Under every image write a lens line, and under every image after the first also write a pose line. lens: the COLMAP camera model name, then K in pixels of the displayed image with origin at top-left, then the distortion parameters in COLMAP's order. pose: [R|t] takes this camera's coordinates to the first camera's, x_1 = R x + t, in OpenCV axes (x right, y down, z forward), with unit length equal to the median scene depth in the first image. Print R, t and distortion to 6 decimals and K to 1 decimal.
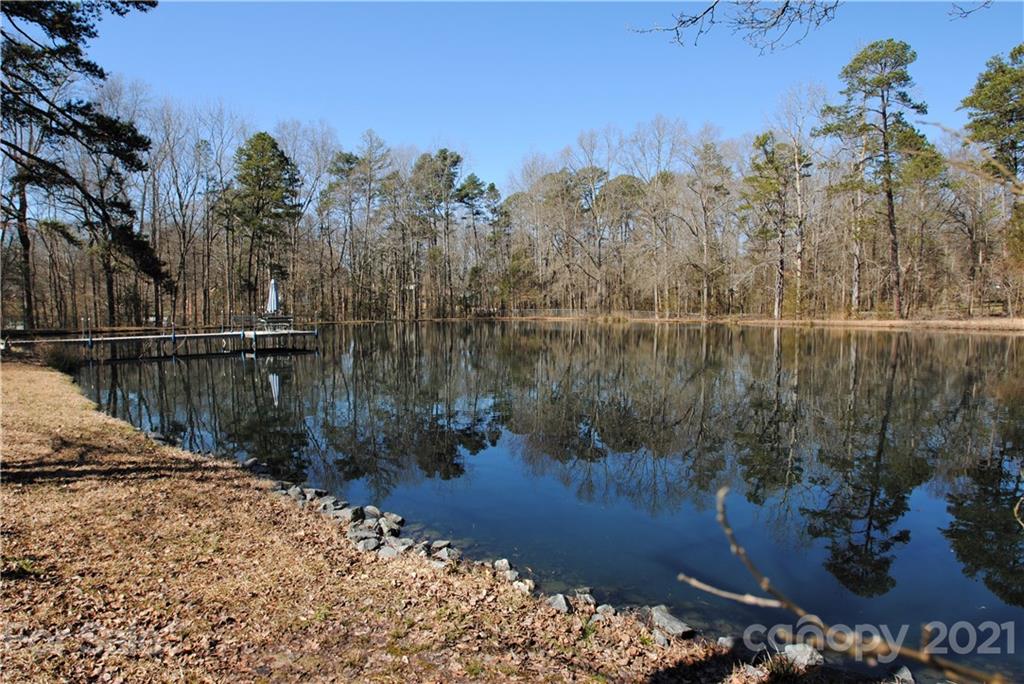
lens RADIAL K [[581.7, 0, 512.0], [0, 581.7, 342.0], [0, 0, 1]] dist [-0.001453, -0.000241]
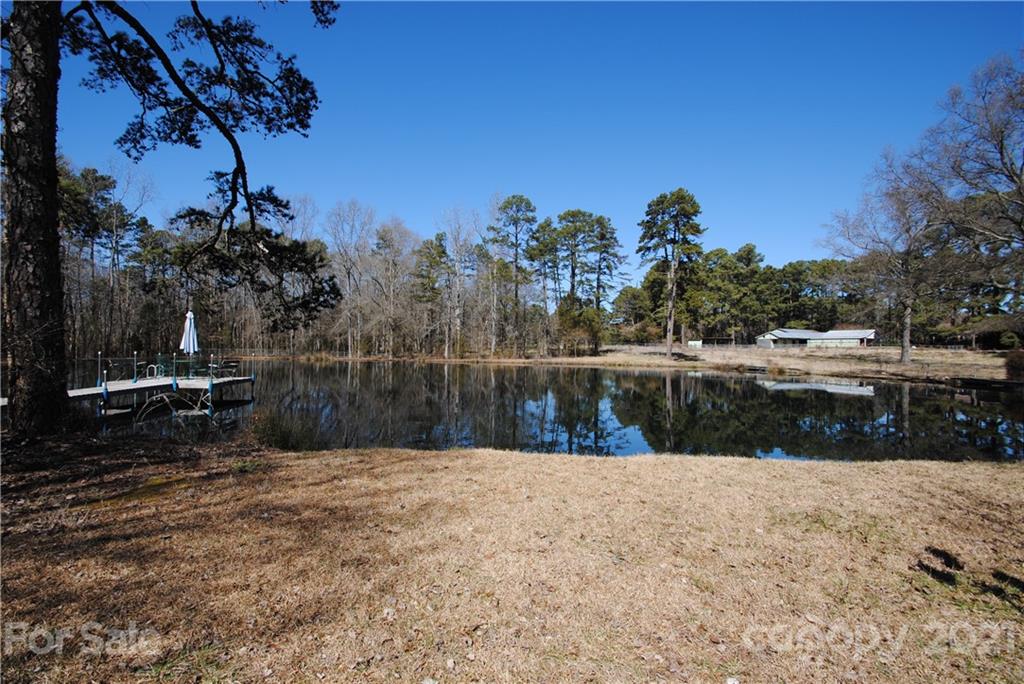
lens RADIAL K [[442.0, 0, 495.2], [0, 442.0, 346.7], [0, 0, 1]] dist [0.001503, -0.011750]
pose [[0.680923, 0.017886, 0.732137, -0.277341], [0.027013, 0.998408, -0.049514, -0.010034], [-0.731857, 0.053492, 0.679356, 0.148077]]
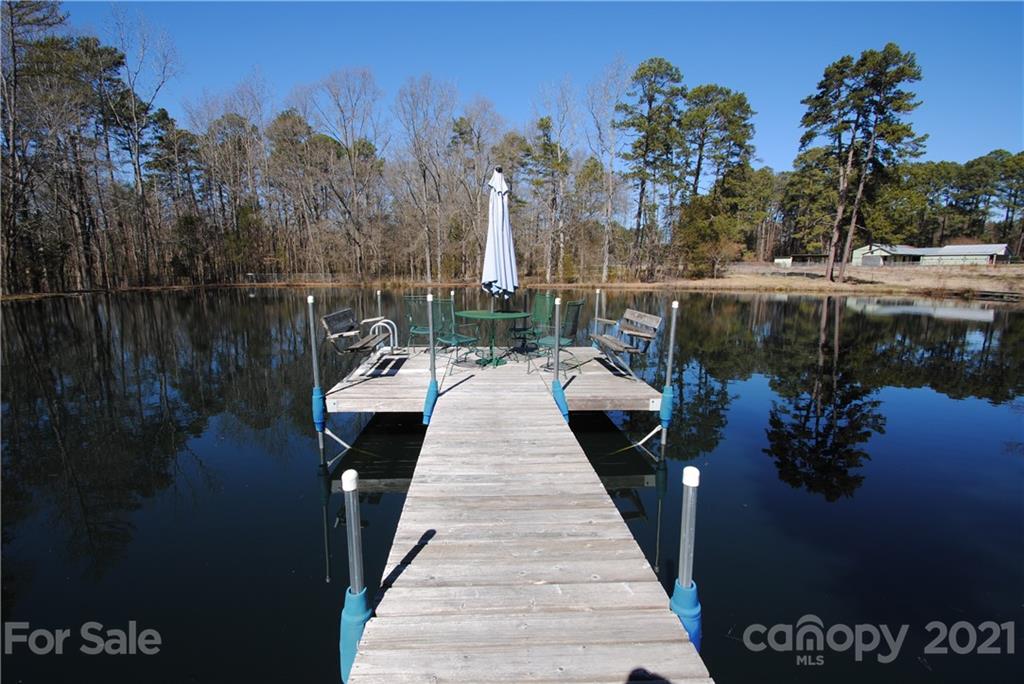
lens RADIAL K [[442.0, 0, 495.2], [0, 442.0, 346.7], [0, 0, 1]] dist [0.001503, -0.011750]
pose [[0.704977, -0.114819, 0.699874, -0.275900], [0.036251, 0.991352, 0.126122, -0.026687], [-0.708303, -0.063542, 0.703043, 0.419600]]
